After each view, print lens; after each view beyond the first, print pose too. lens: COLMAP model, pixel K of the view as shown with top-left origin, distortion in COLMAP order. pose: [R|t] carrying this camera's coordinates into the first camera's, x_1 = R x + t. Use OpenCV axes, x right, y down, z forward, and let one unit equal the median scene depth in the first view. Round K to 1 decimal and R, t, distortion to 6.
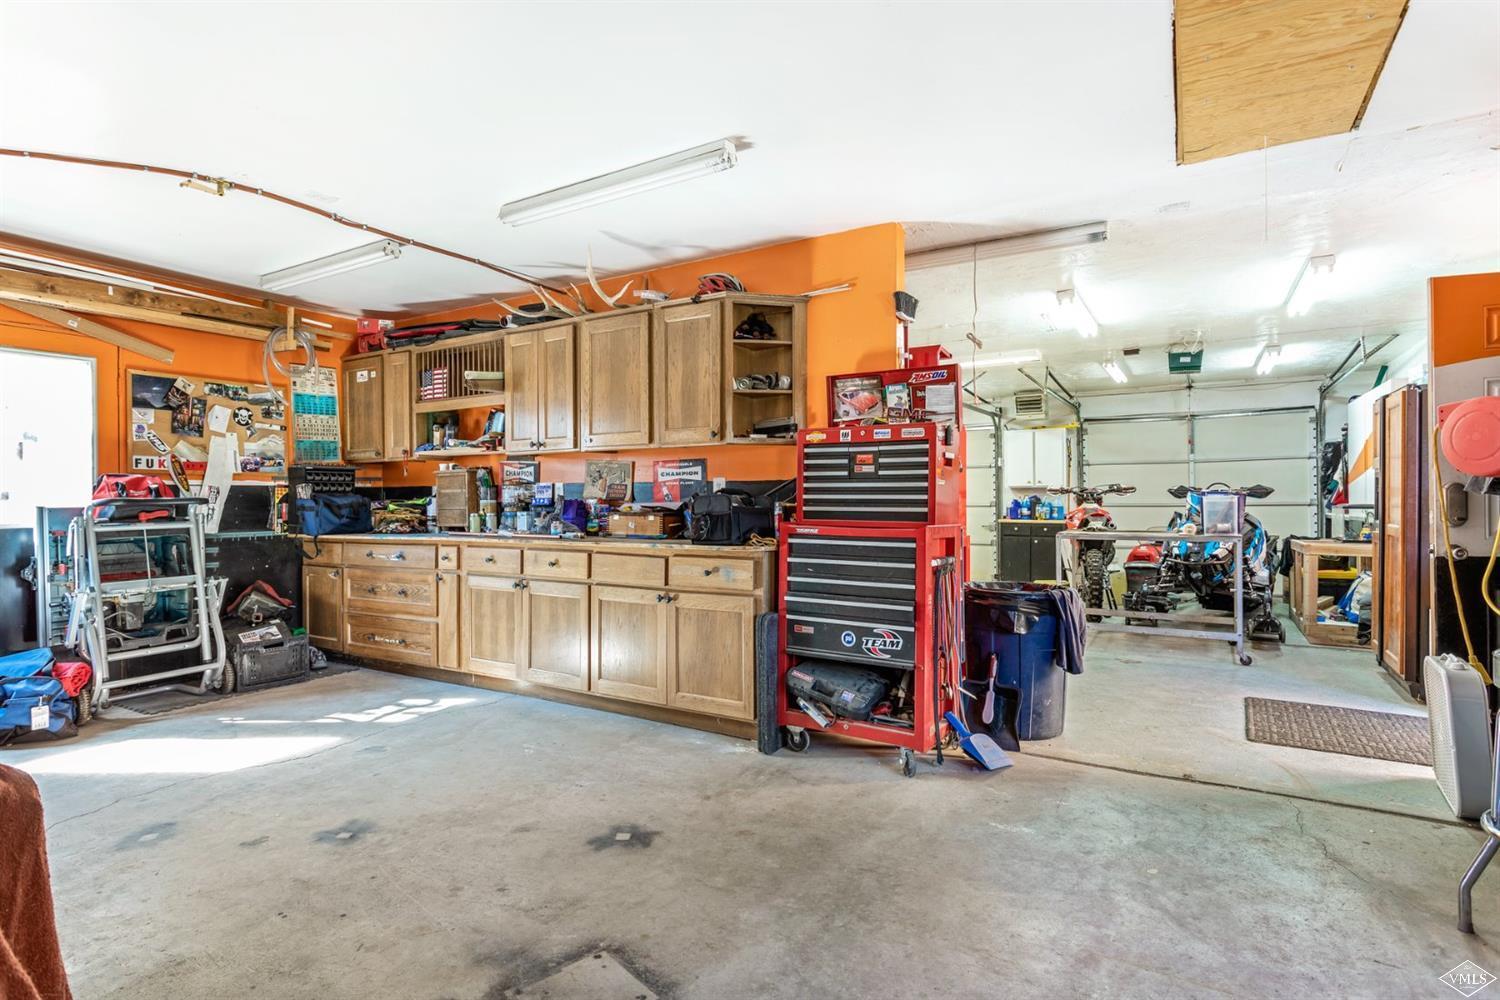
lens RADIAL K [[766.6, 0, 747.7], [0, 766.6, 492.3], [0, 0, 1]] dist [-0.000747, 0.000113]
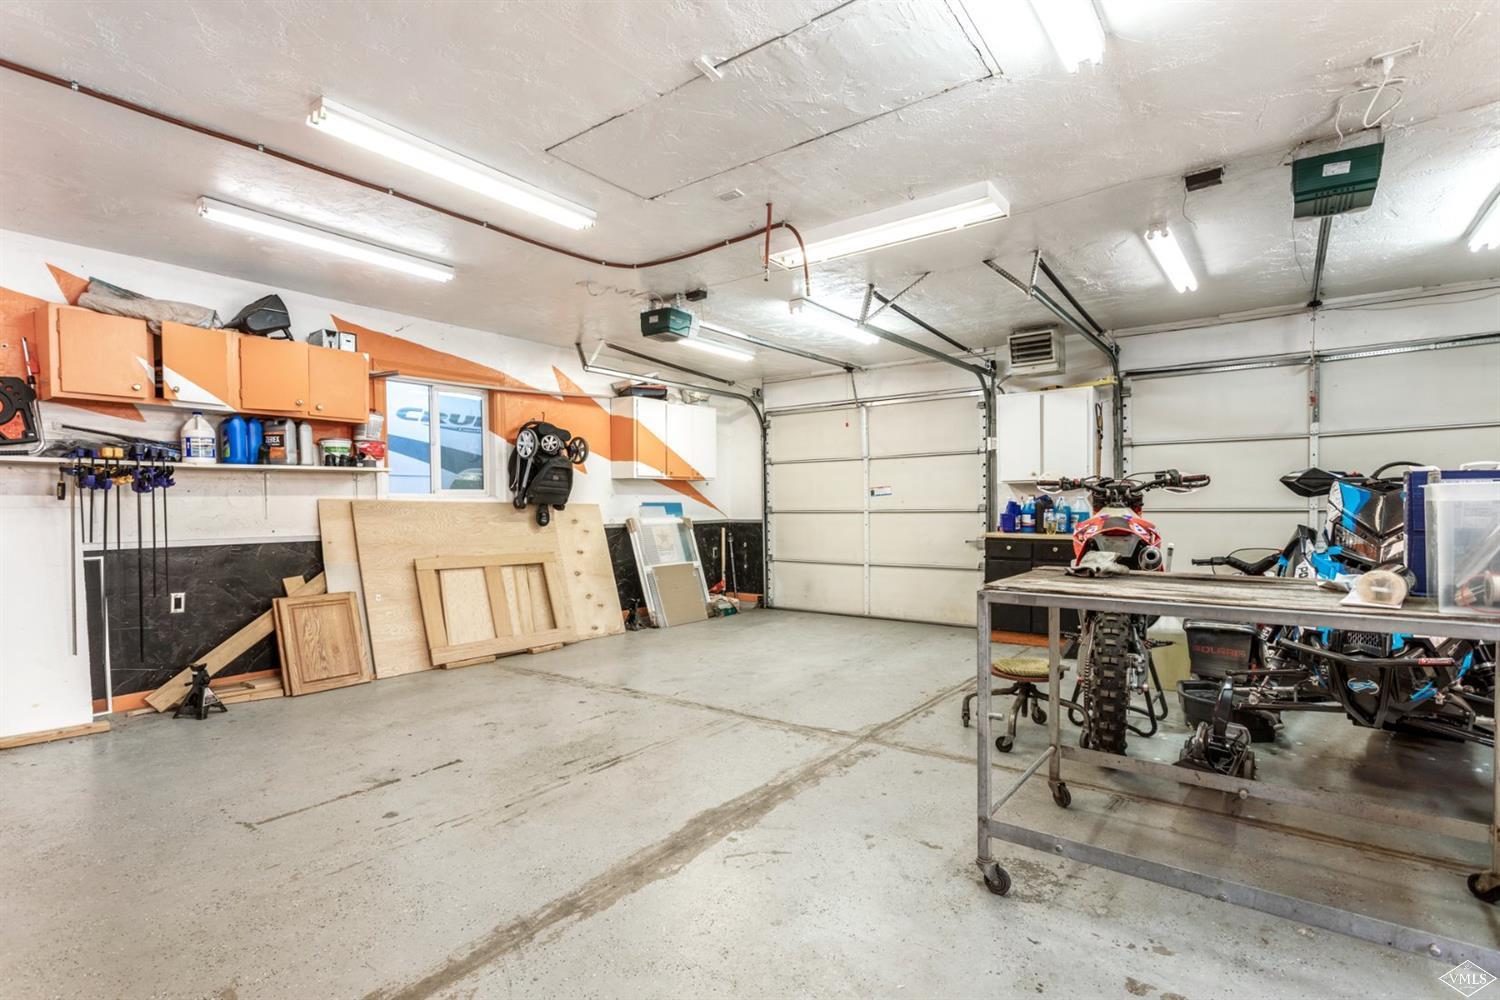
lens RADIAL K [[724.1, 0, 748.3], [0, 724.1, 516.6], [0, 0, 1]] dist [0.005240, -0.000152]
pose [[0.994624, 0.000755, -0.103552, 0.206828], [0.002075, 0.999627, 0.027222, 0.005573], [0.103534, -0.027291, 0.994251, 0.401850]]
